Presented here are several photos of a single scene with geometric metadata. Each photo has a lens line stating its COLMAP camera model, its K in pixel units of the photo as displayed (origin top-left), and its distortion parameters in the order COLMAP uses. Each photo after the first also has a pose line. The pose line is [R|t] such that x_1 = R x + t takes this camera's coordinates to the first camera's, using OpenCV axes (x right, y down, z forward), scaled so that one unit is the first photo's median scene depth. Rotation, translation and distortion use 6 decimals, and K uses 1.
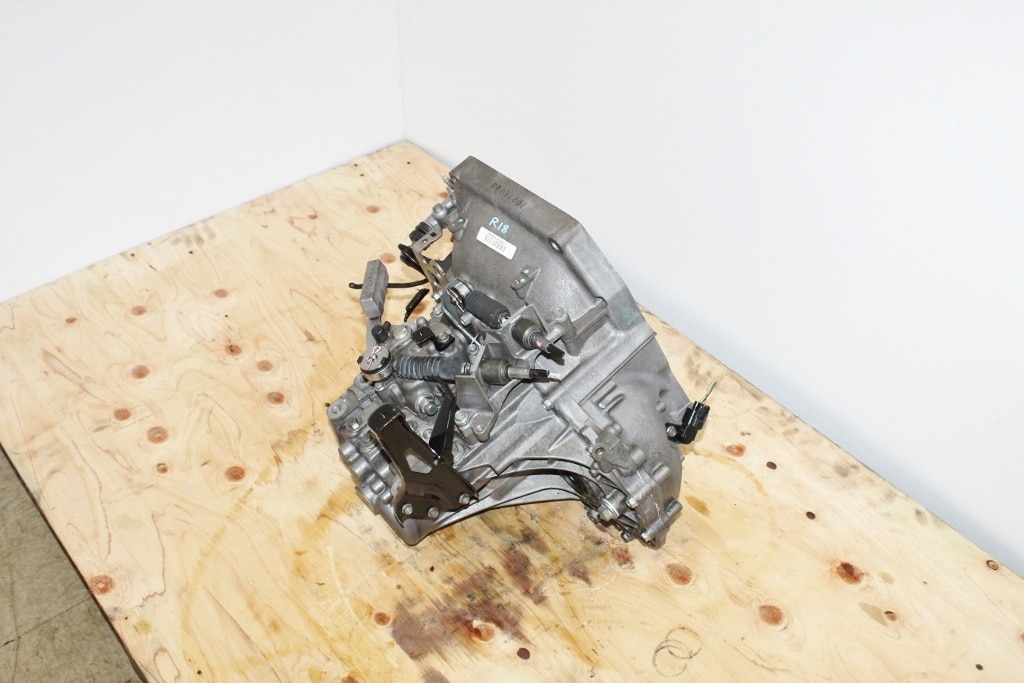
lens RADIAL K [[1020.1, 0, 520.7], [0, 1020.1, 347.4], [0, 0, 1]] dist [-0.087618, 0.000000]
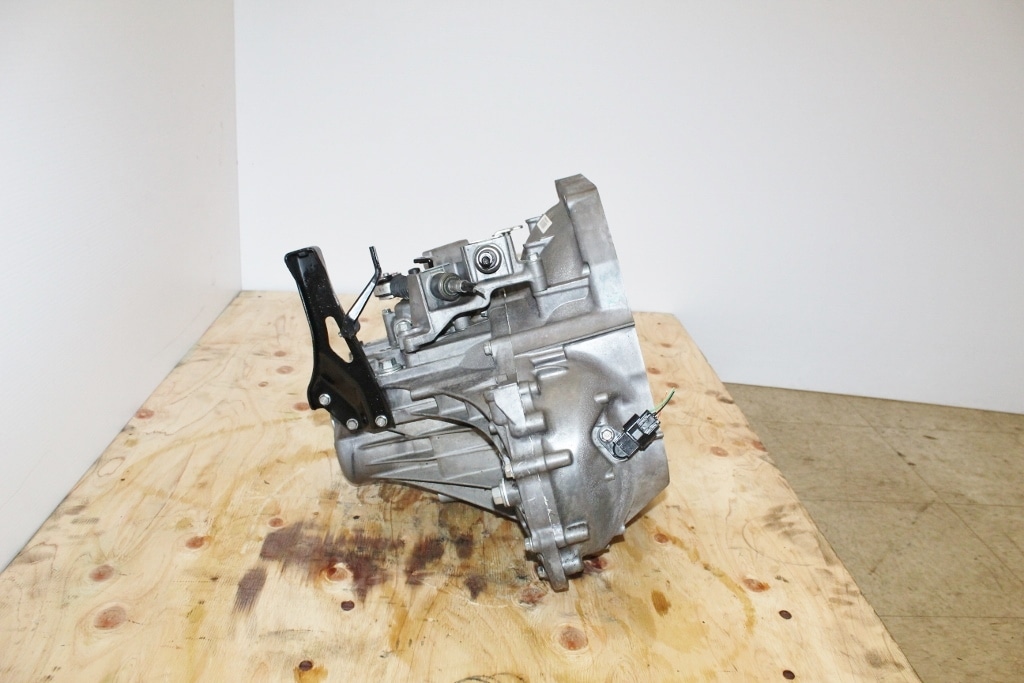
lens RADIAL K [[852.9, 0, 513.3], [0, 852.9, 338.2], [0, 0, 1]] dist [-0.133492, 0.083658]
pose [[0.788445, 0.237531, -0.567393, 0.435756], [-0.452013, 0.849355, -0.272544, 0.225579], [0.417180, 0.471355, 0.777036, 0.374004]]
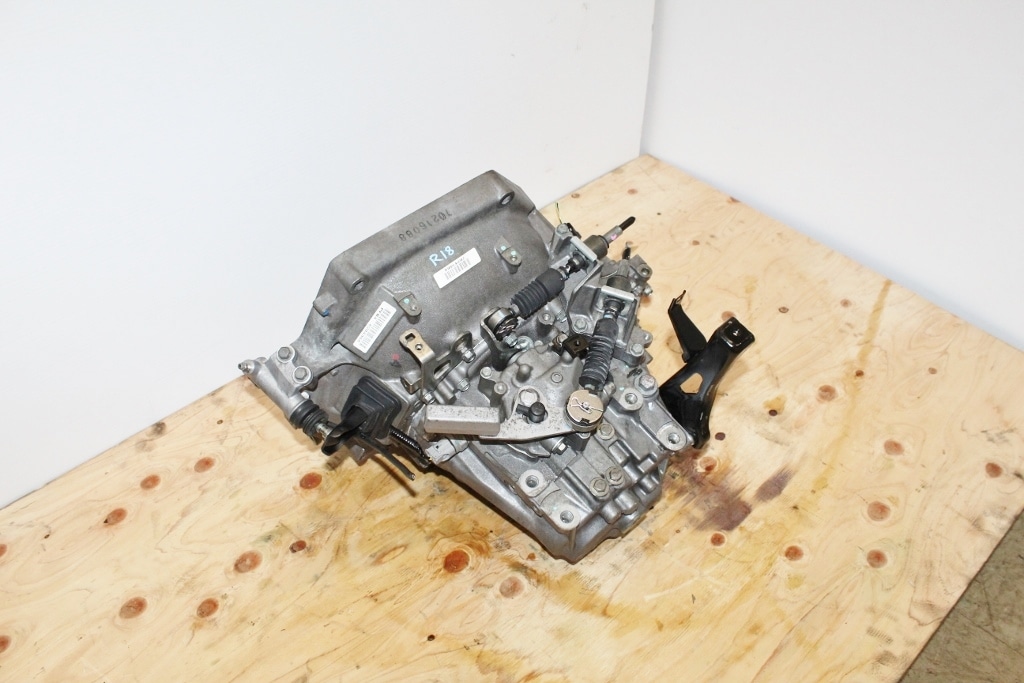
lens RADIAL K [[887.5, 0, 518.0], [0, 887.5, 343.7], [0, 0, 1]] dist [-0.137454, 0.112639]
pose [[-0.064404, -0.690681, 0.720286, -0.603172], [0.670688, 0.504505, 0.543739, -0.434945], [-0.738938, 0.518107, 0.430739, 0.636682]]
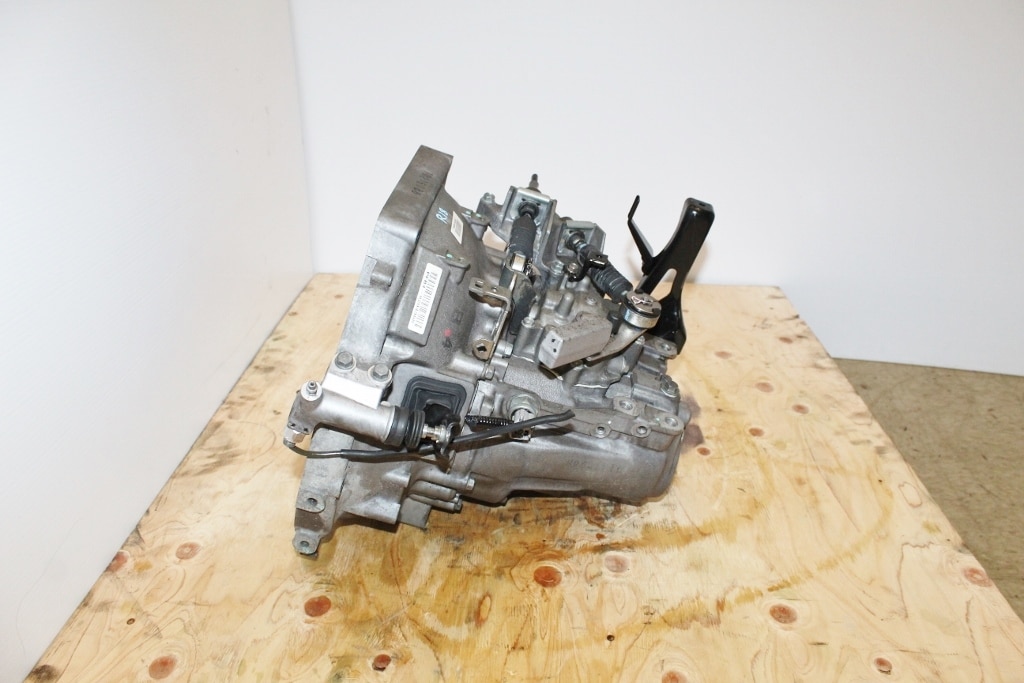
lens RADIAL K [[852.9, 0, 510.6], [0, 852.9, 346.7], [0, 0, 1]] dist [-0.133492, 0.083658]
pose [[-0.737037, -0.307521, 0.601836, -0.470618], [0.439147, 0.458979, 0.772326, -0.538933], [-0.513737, 0.833528, -0.203238, 1.146723]]
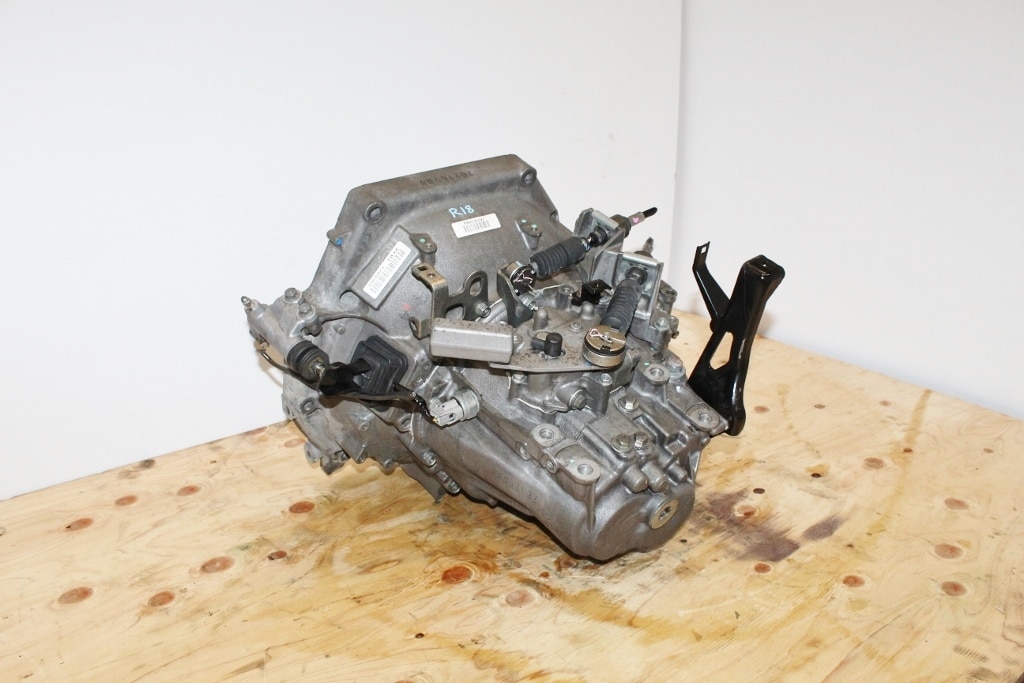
lens RADIAL K [[887.5, 0, 518.1], [0, 887.5, 349.3], [0, 0, 1]] dist [-0.137454, 0.112639]
pose [[-0.017136, -0.368249, 0.929569, -0.739623], [0.666098, 0.689149, 0.285286, -0.213408], [-0.745668, 0.624073, 0.233480, 0.827878]]
